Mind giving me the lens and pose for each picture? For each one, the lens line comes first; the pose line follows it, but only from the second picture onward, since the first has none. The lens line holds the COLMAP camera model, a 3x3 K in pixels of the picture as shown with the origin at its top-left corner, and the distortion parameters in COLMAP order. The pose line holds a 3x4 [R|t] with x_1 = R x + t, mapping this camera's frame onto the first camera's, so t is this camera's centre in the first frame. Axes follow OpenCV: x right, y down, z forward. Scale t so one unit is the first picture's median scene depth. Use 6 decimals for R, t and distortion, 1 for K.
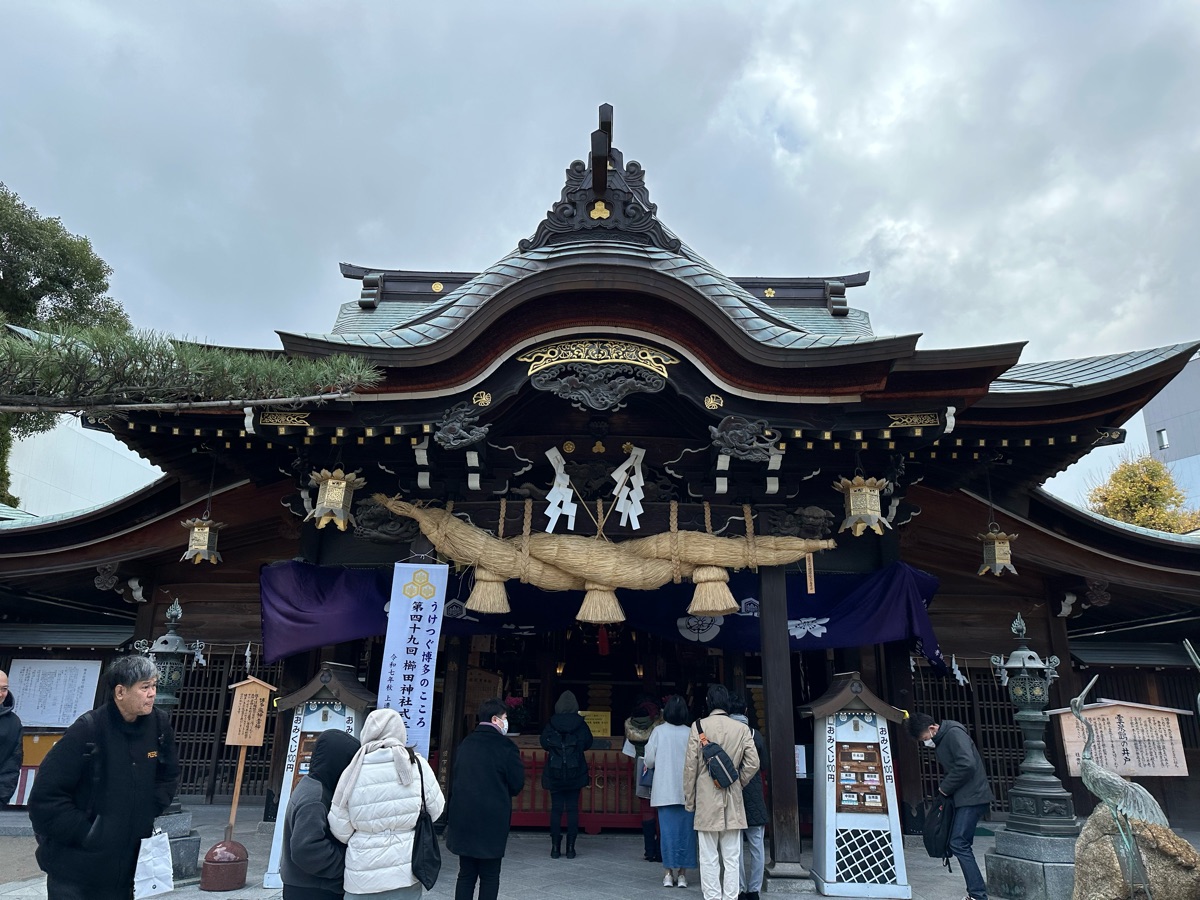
lens RADIAL K [[908.9, 0, 578.0], [0, 908.9, 442.2], [0, 0, 1]] dist [0.067783, -0.078631]
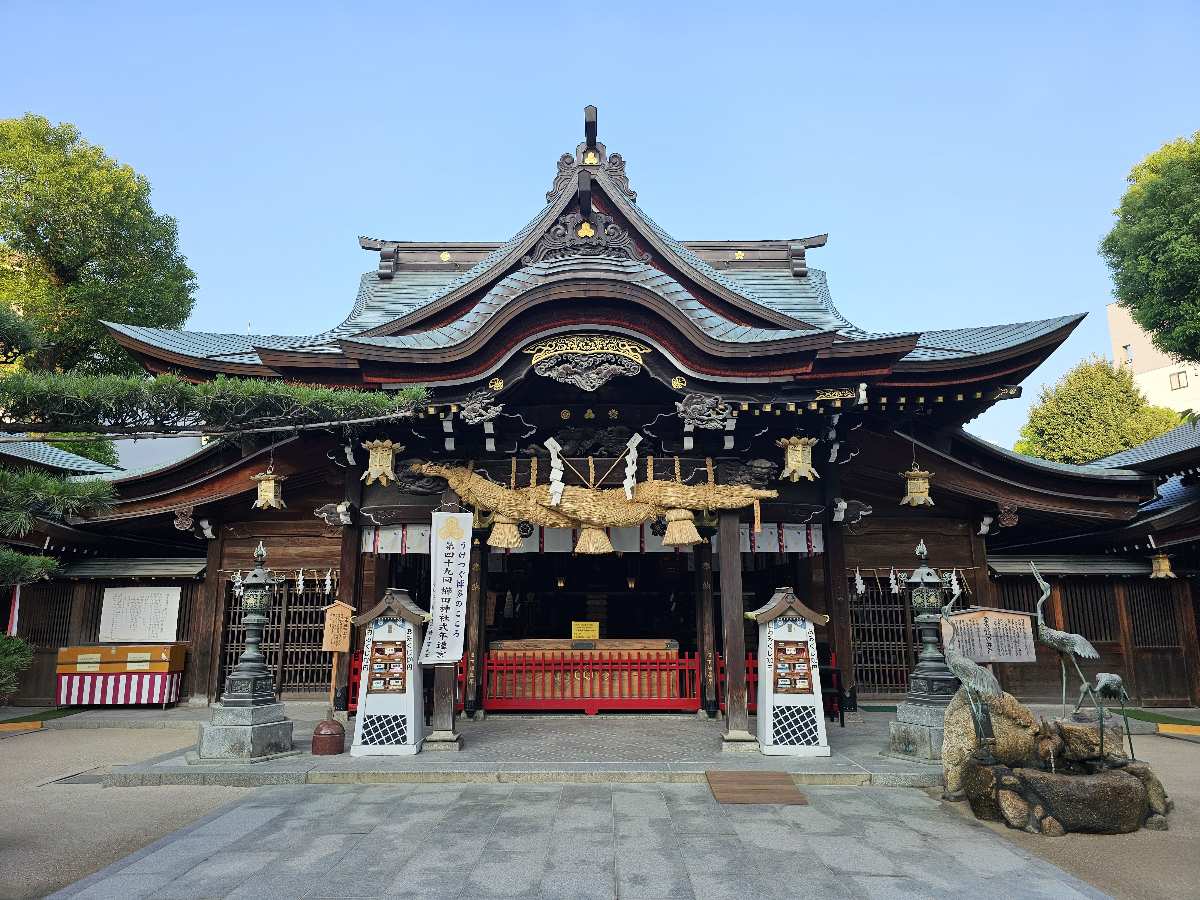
lens RADIAL K [[908.9, 0, 564.0], [0, 908.9, 433.0], [0, 0, 1]] dist [0.067783, -0.078631]
pose [[0.999661, -0.023047, -0.012072, 0.002736], [0.024024, 0.995807, 0.088270, -0.087301], [0.009987, -0.088530, 0.996023, -0.263220]]
